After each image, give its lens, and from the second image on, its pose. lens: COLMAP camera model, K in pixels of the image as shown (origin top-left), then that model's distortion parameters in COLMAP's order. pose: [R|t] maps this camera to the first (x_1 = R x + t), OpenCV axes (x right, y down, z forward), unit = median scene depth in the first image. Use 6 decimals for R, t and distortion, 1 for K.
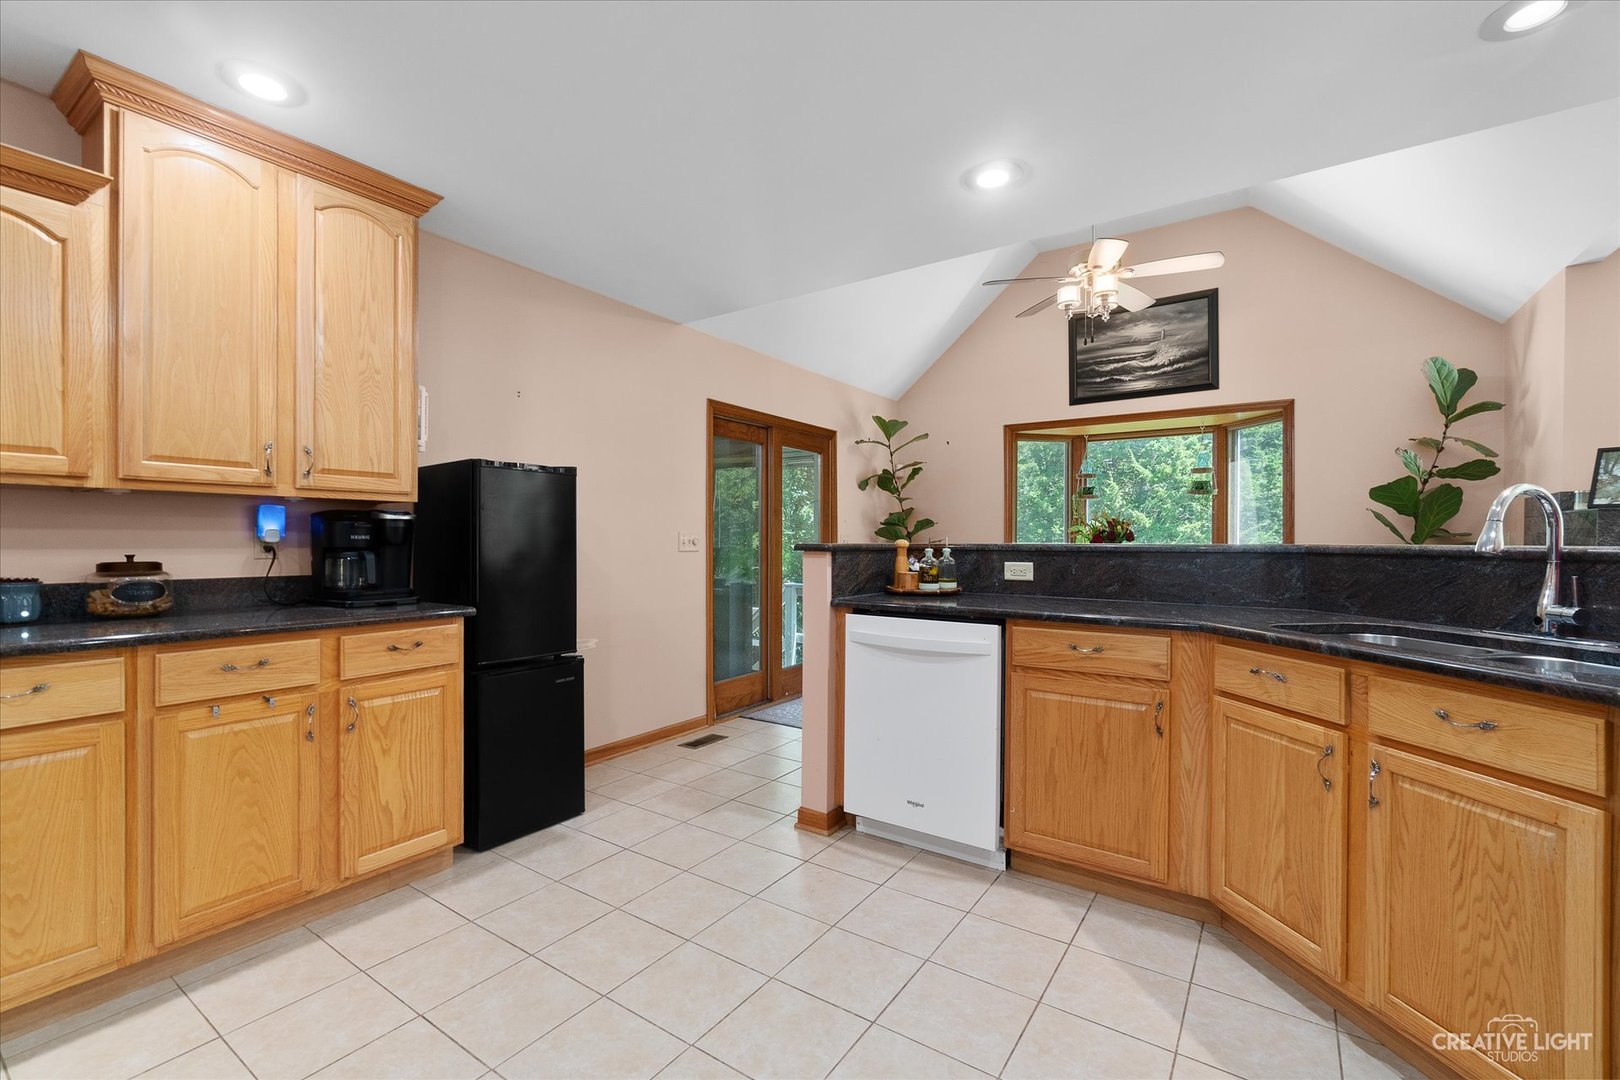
lens RADIAL K [[702.1, 0, 810.0], [0, 702.1, 540.0], [0, 0, 1]] dist [-0.002302, -0.000151]
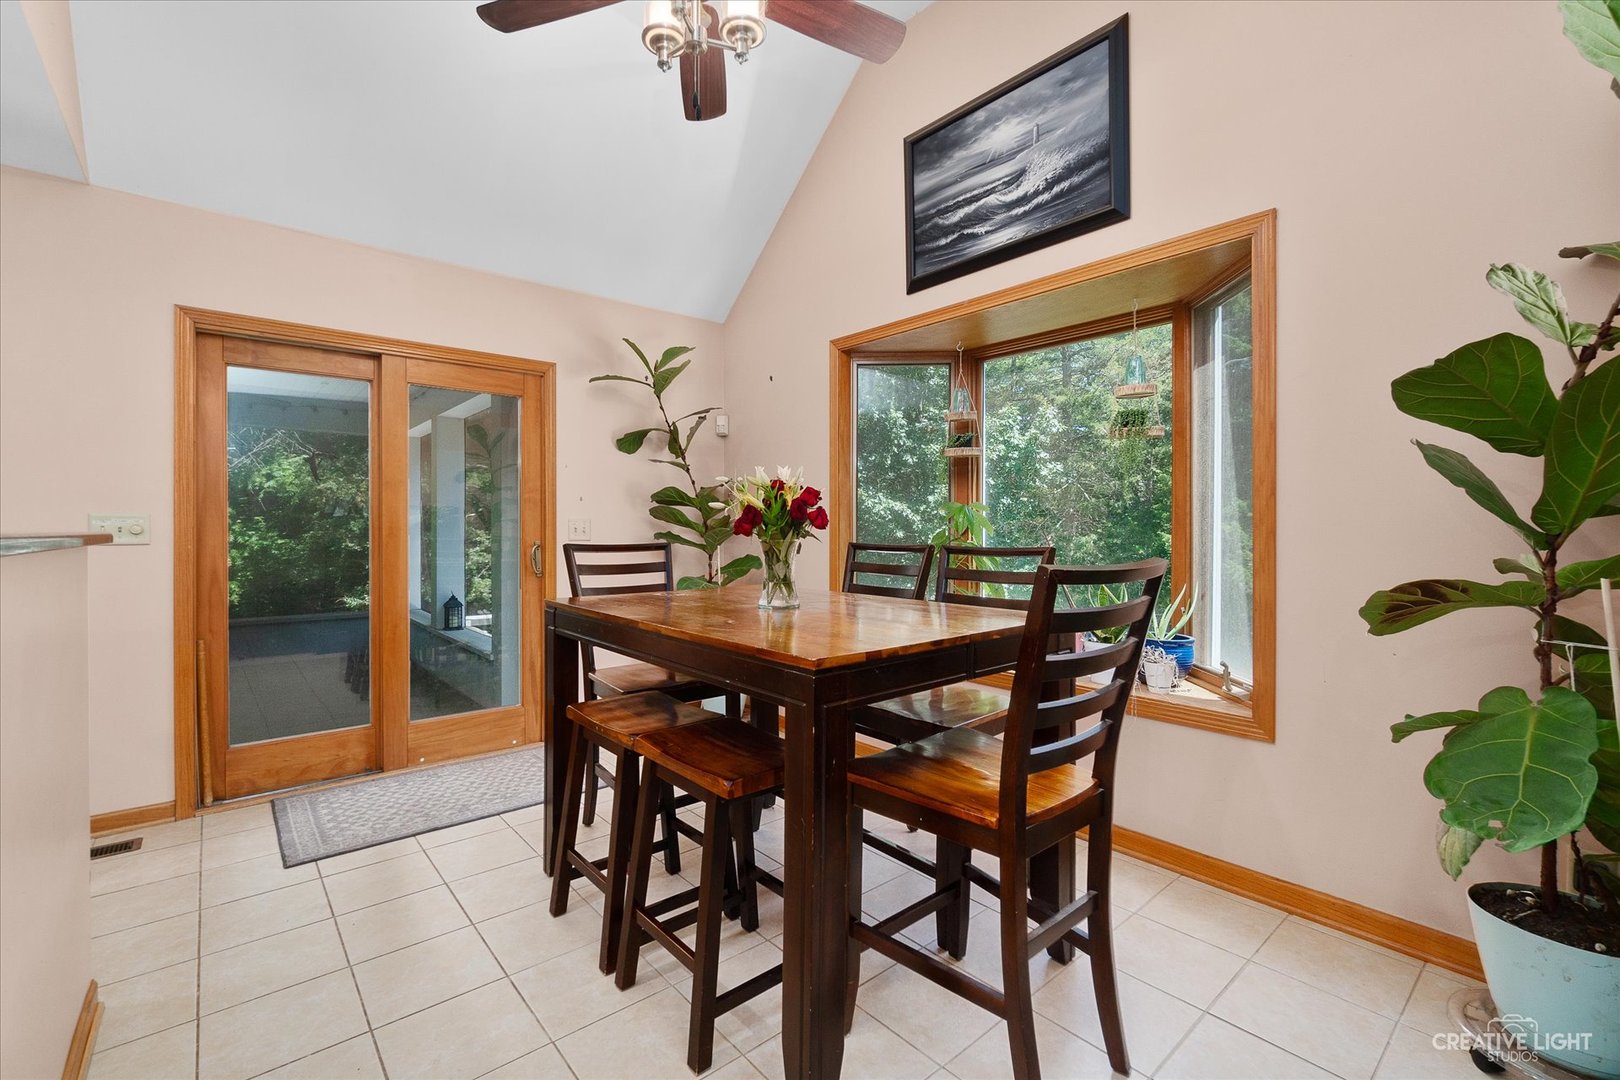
lens RADIAL K [[697.2, 0, 810.0], [0, 697.2, 540.0], [0, 0, 1]] dist [-0.002740, -0.000126]
pose [[0.966317, 0.000441, -0.257356, 0.465431], [0.004299, 0.999831, 0.017858, 0.002316], [0.257320, -0.018363, 0.966152, 0.436774]]
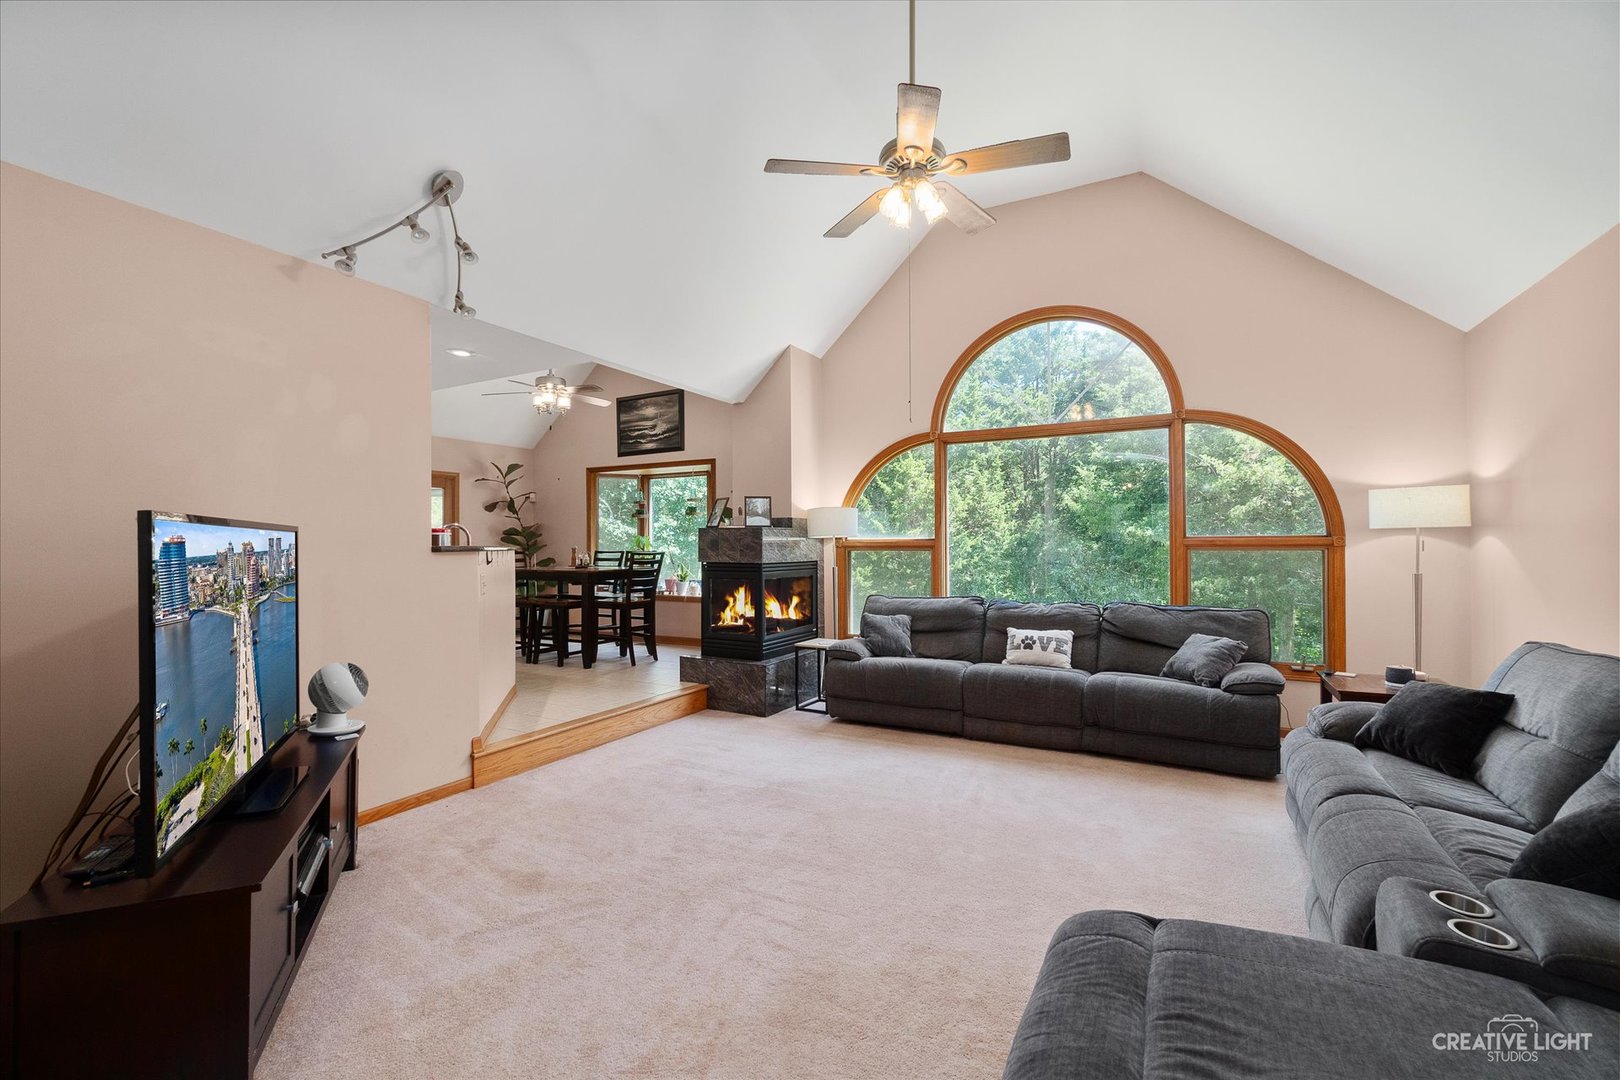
lens RADIAL K [[702.1, 0, 810.0], [0, 702.1, 540.0], [0, 0, 1]] dist [-0.002302, -0.000151]
pose [[0.995623, -0.006137, 0.093258, 0.681935], [0.006871, 0.999948, -0.007545, 0.006270], [-0.093207, 0.008153, 0.995613, -0.610091]]
